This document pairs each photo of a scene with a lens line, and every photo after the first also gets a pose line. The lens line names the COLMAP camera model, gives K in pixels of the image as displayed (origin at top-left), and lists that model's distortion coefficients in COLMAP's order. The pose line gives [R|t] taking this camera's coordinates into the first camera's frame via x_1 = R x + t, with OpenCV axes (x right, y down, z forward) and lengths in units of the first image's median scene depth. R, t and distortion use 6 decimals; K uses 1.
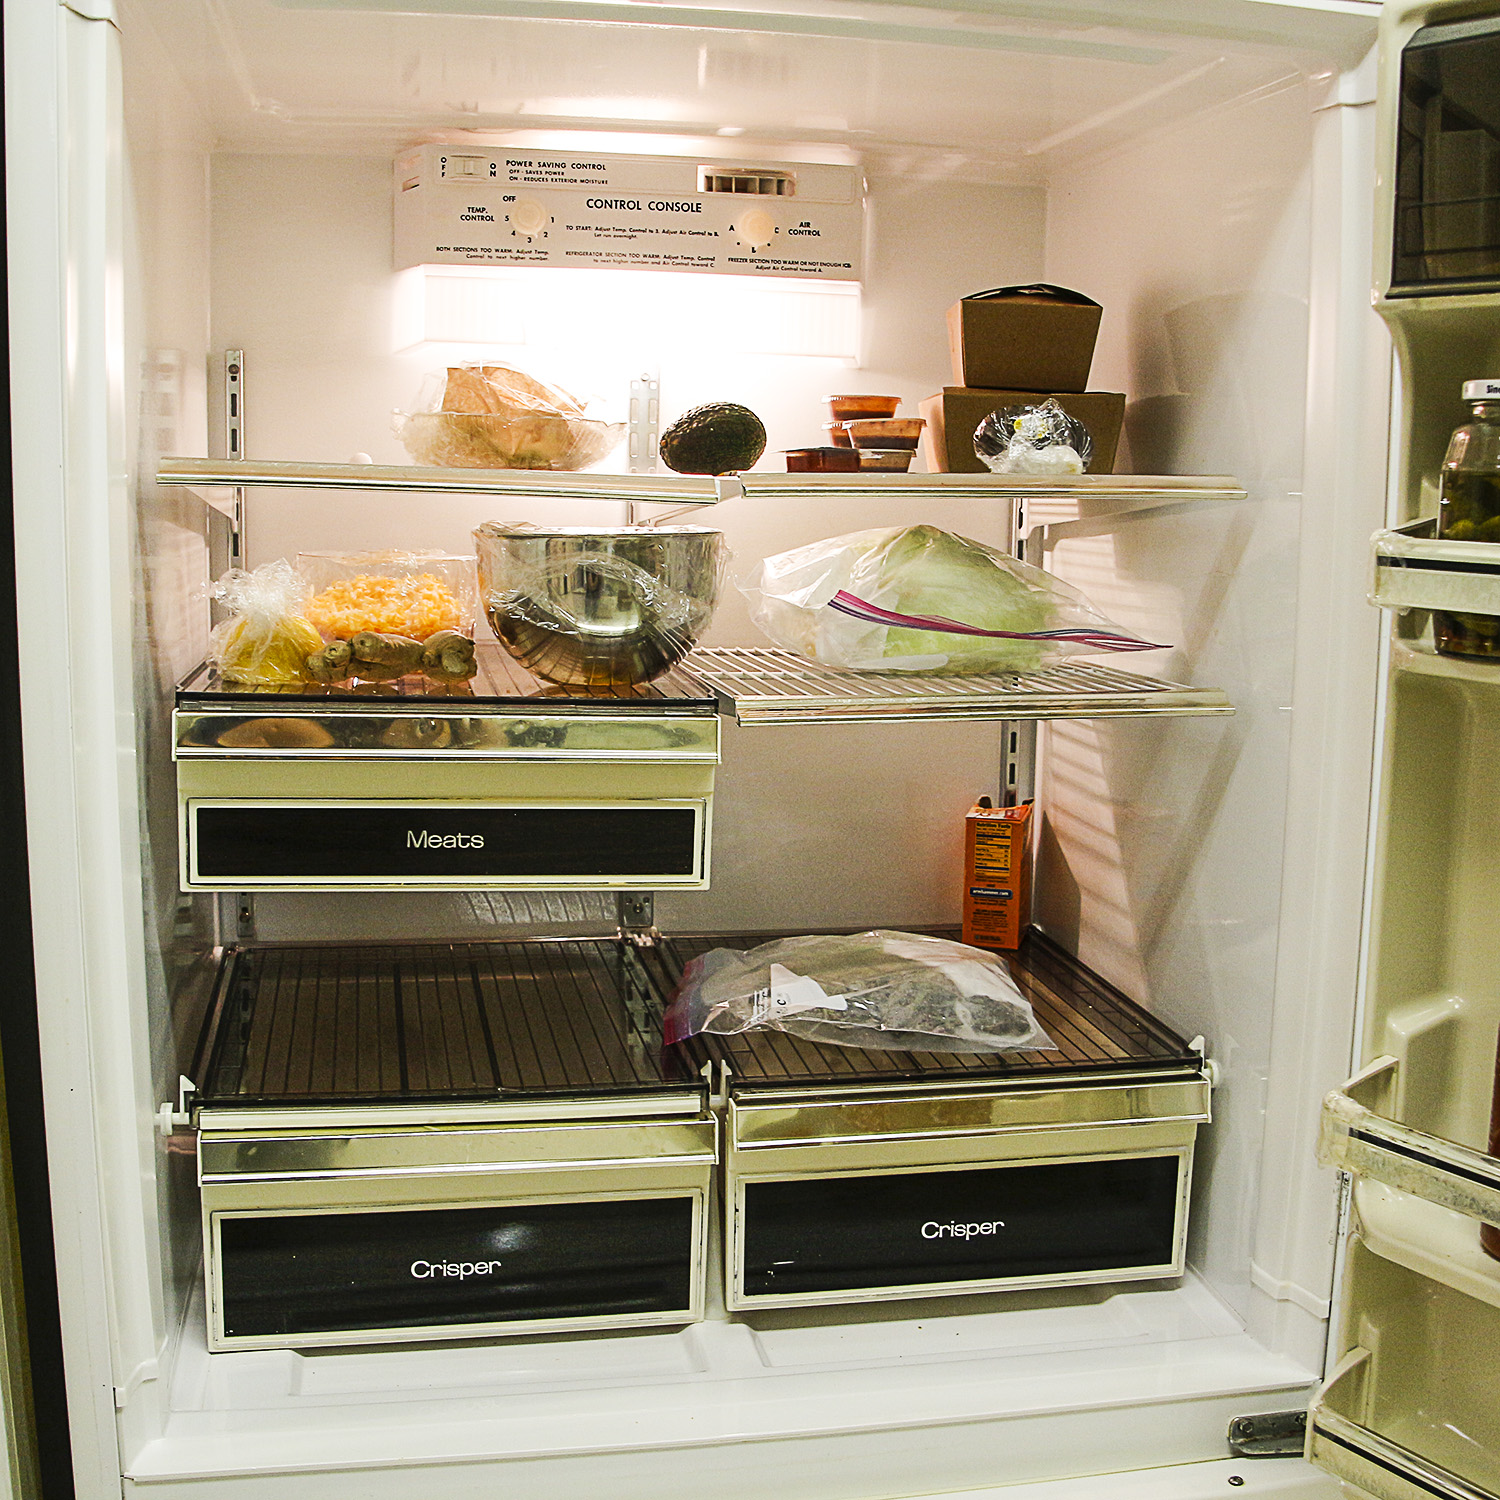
lens RADIAL K [[1904.0, 0, 750.0], [0, 1904.0, 750.0], [0, 0, 1]] dist [-0.206304, 0.360345]
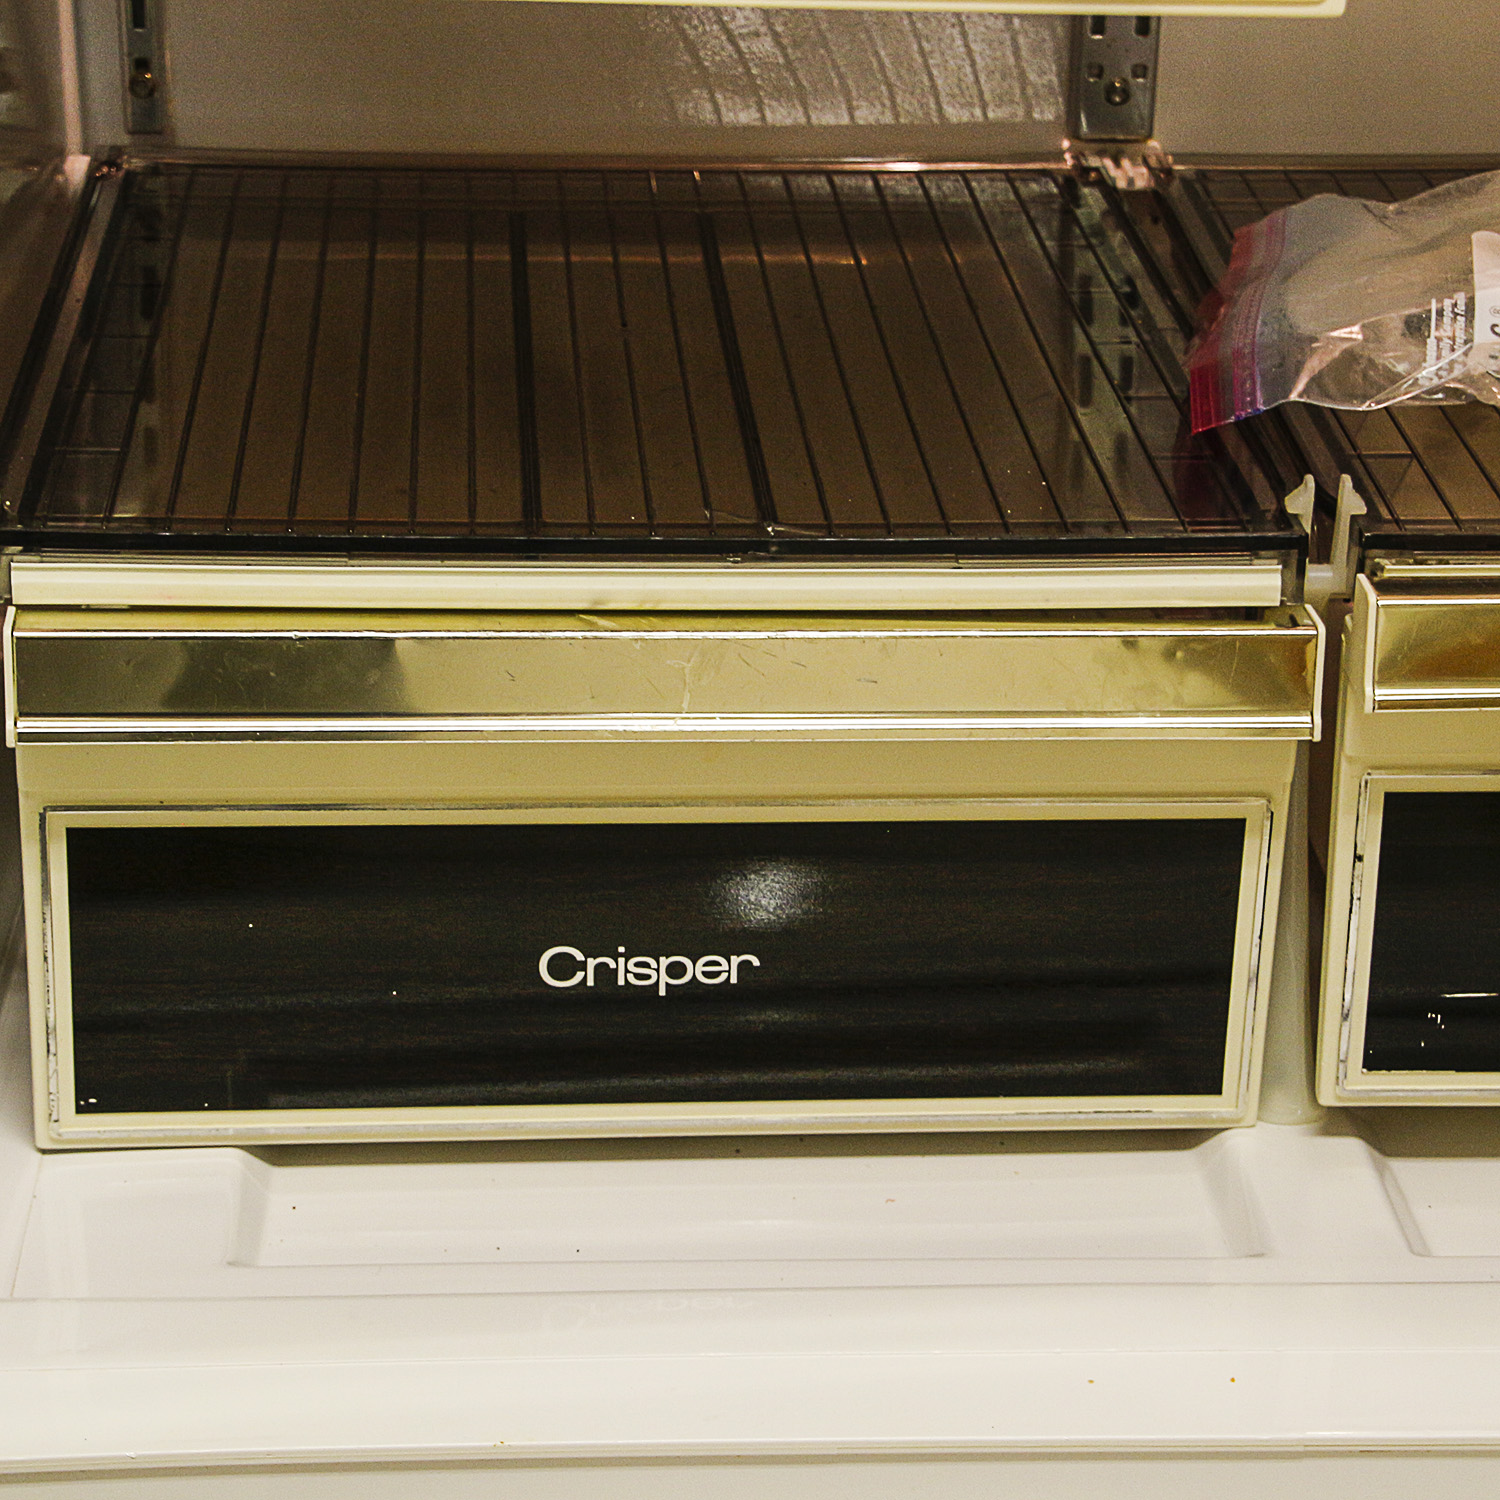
lens RADIAL K [[4044.9, 0, 750.0], [0, 4044.9, 750.0], [0, 0, 1]] dist [0.264413, 1.011903]
pose [[0.991039, 0.049803, -0.123941, -0.027950], [-0.020418, 0.973470, 0.227904, 0.029810], [0.132003, -0.223331, 0.965763, 0.160048]]
